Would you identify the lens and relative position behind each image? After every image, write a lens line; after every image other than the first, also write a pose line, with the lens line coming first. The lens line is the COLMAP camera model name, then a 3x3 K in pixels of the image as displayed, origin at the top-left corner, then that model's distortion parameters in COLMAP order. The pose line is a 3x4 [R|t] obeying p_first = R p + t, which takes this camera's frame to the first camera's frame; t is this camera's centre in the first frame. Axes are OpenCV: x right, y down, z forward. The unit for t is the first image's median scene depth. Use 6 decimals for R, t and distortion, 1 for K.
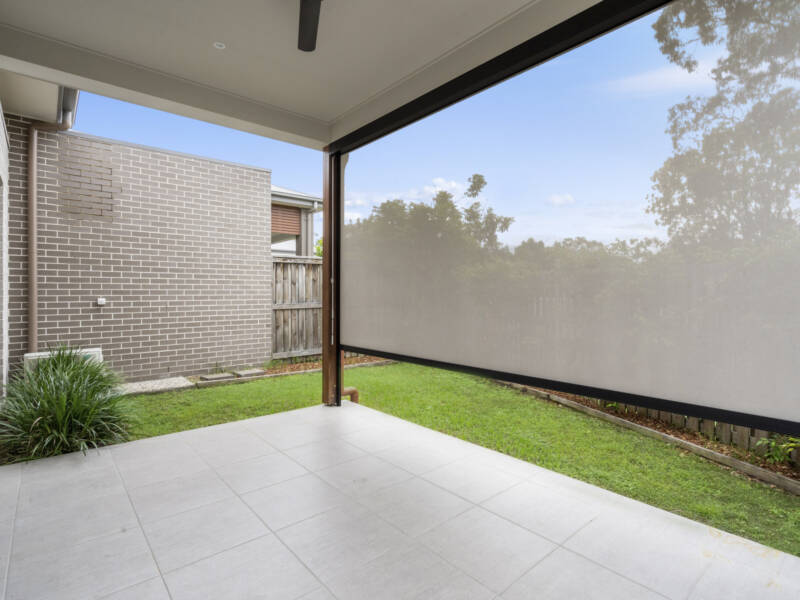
lens RADIAL K [[410.5, 0, 399.3], [0, 410.5, 298.2], [0, 0, 1]] dist [-0.000218, 0.000453]
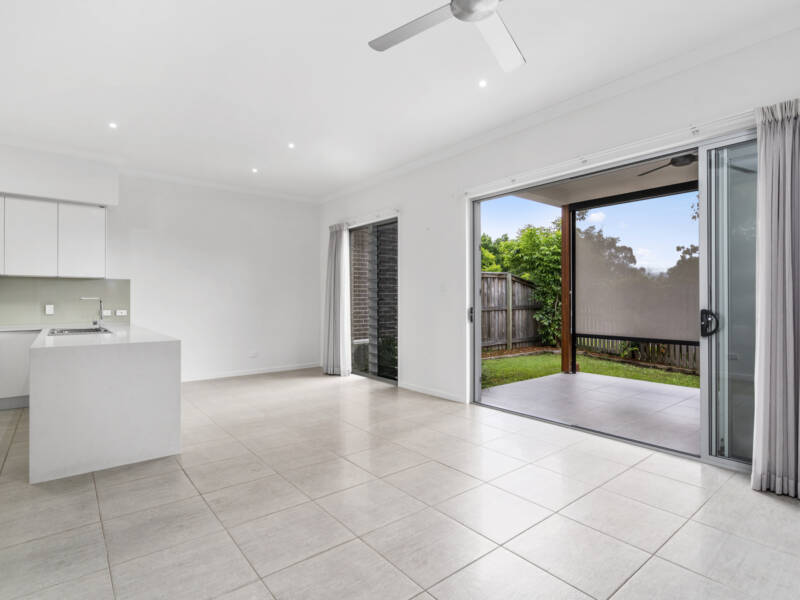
lens RADIAL K [[410.5, 0, 401.6], [0, 410.5, 302.1], [0, 0, 1]] dist [-0.000218, 0.000453]
pose [[0.999139, -0.007193, -0.040862, -0.722654], [0.006914, 0.999952, -0.006966, 0.002032], [0.040911, 0.006677, 0.999140, -0.556449]]
